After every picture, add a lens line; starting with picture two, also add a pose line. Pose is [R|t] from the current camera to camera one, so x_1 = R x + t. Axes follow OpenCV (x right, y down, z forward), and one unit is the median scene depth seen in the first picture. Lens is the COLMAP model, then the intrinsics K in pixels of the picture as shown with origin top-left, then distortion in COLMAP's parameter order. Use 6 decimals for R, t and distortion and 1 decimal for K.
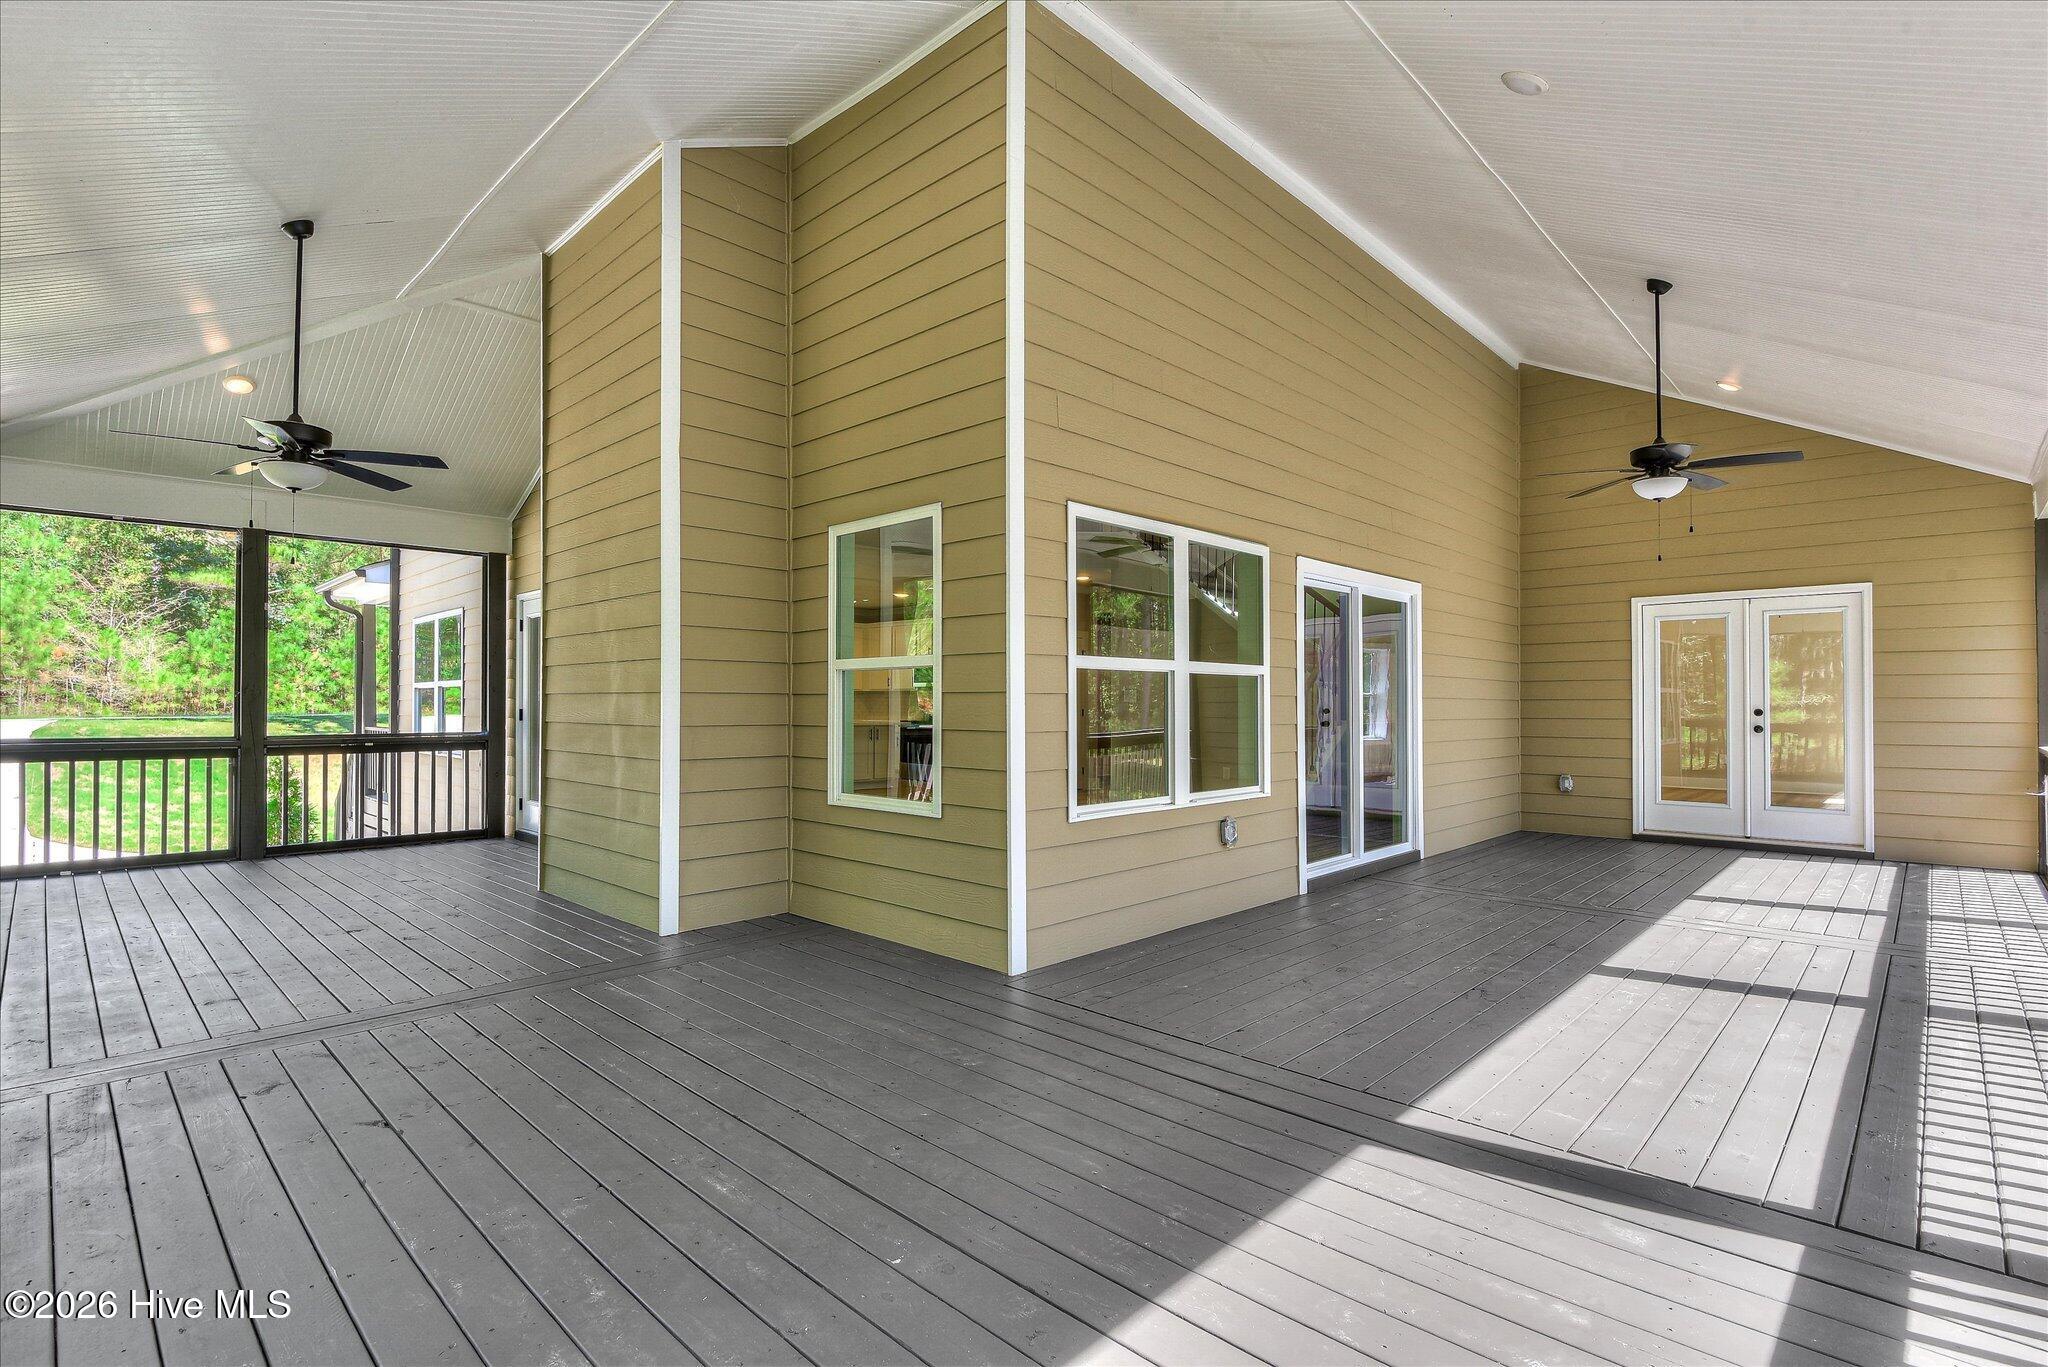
lens RADIAL K [[920.6, 0, 1041.2], [0, 920.6, 699.8], [0, 0, 1]] dist [-0.030146, -0.004474]
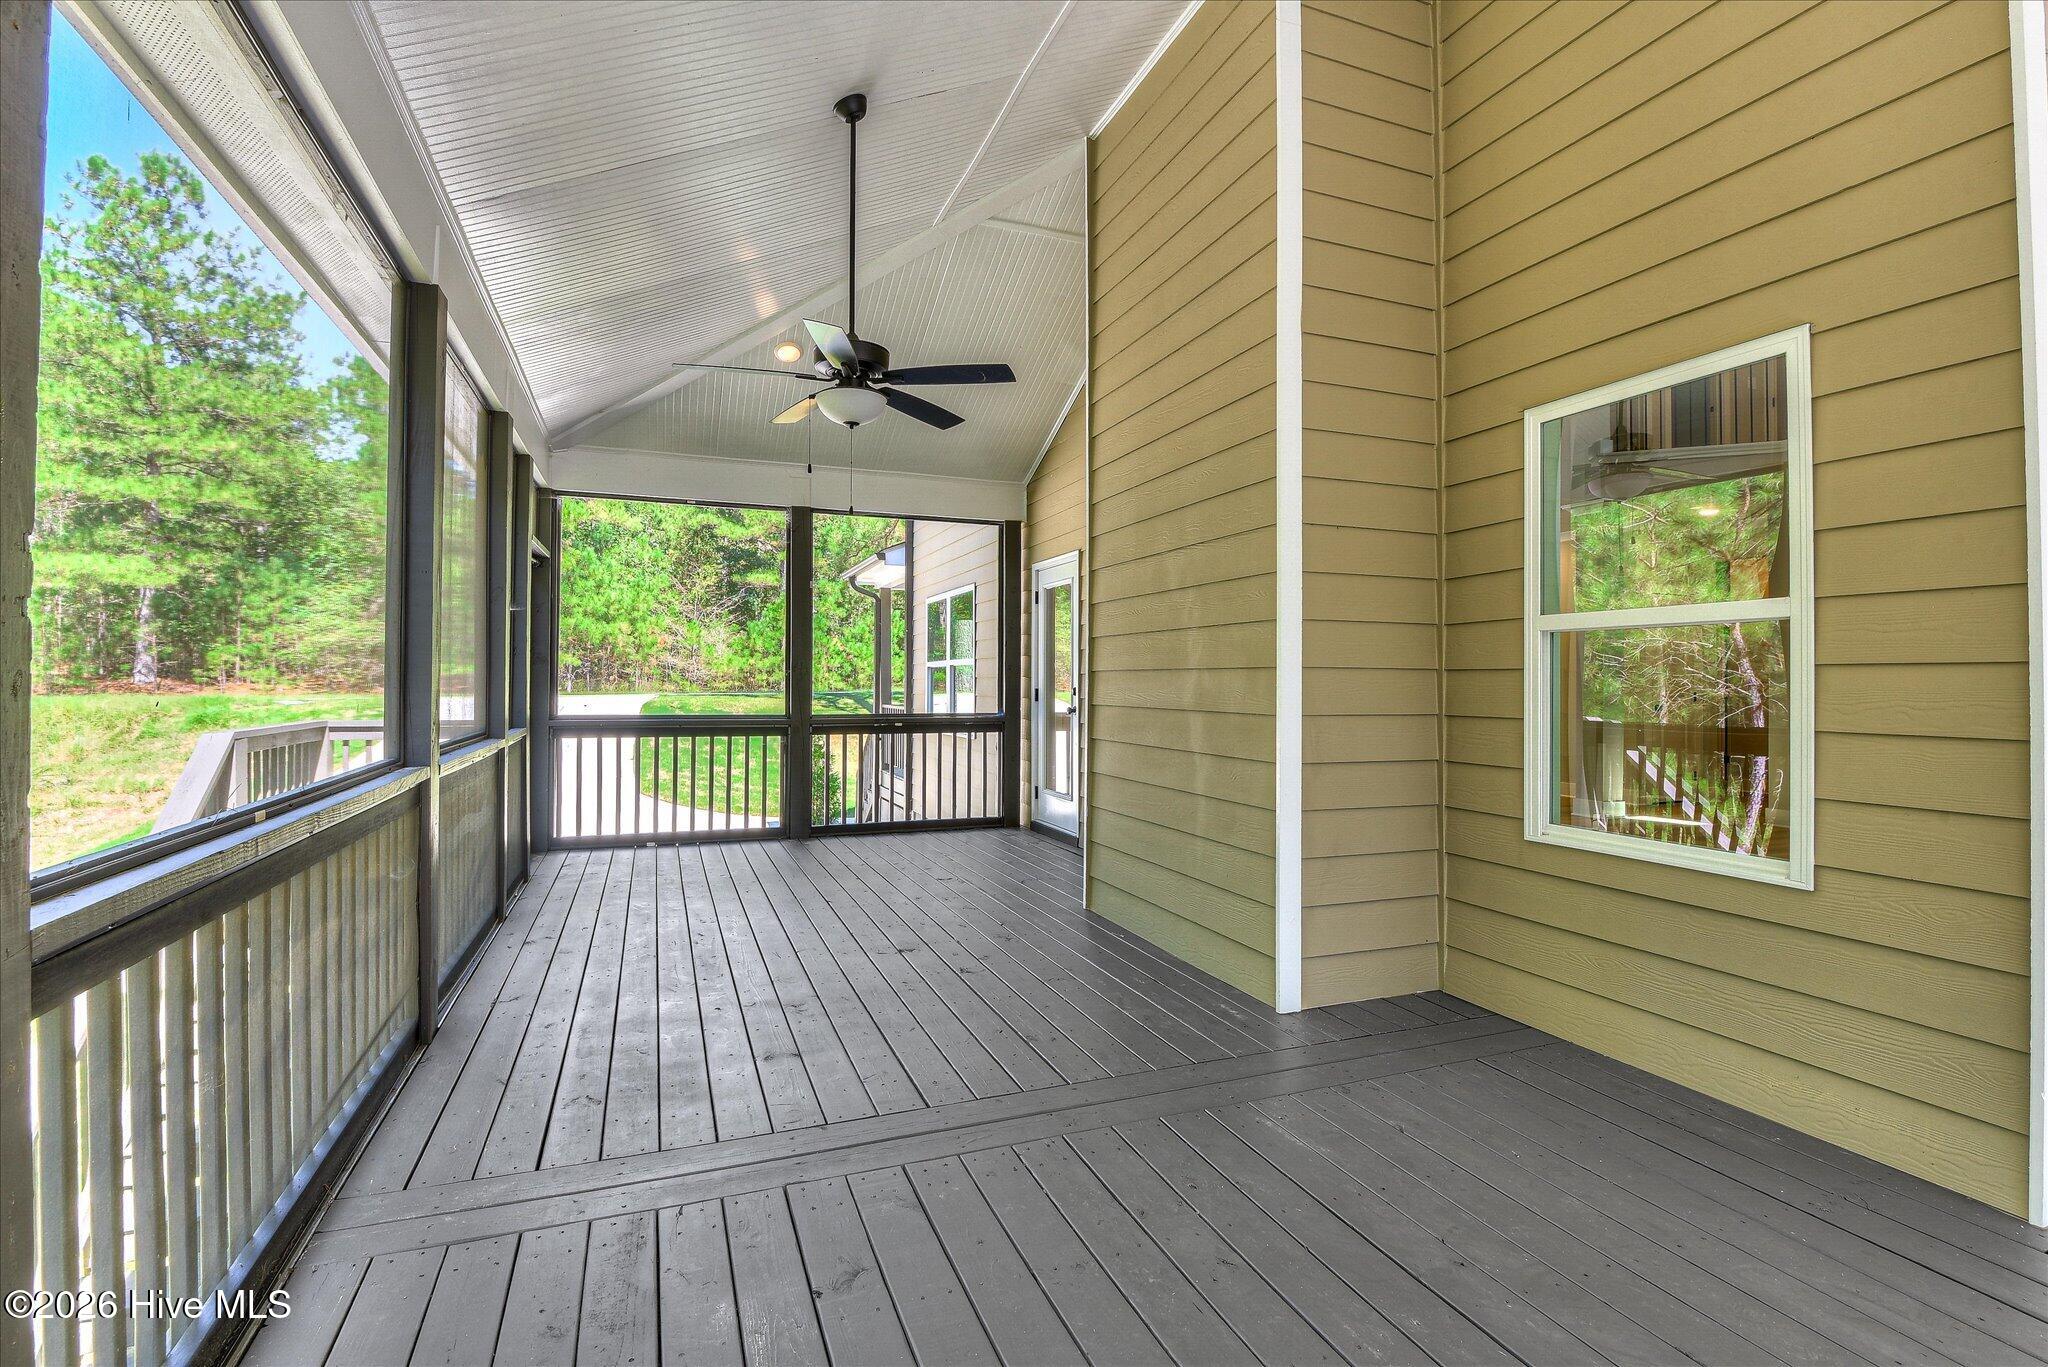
lens RADIAL K [[920.6, 0, 1020.6], [0, 920.6, 686.4], [0, 0, 1]] dist [-0.030146, -0.004474]
pose [[0.890444, 0.005171, -0.455064, -0.234265], [-0.002427, 0.999975, 0.006613, 0.002041], [0.455086, -0.004784, 0.890434, 0.240992]]
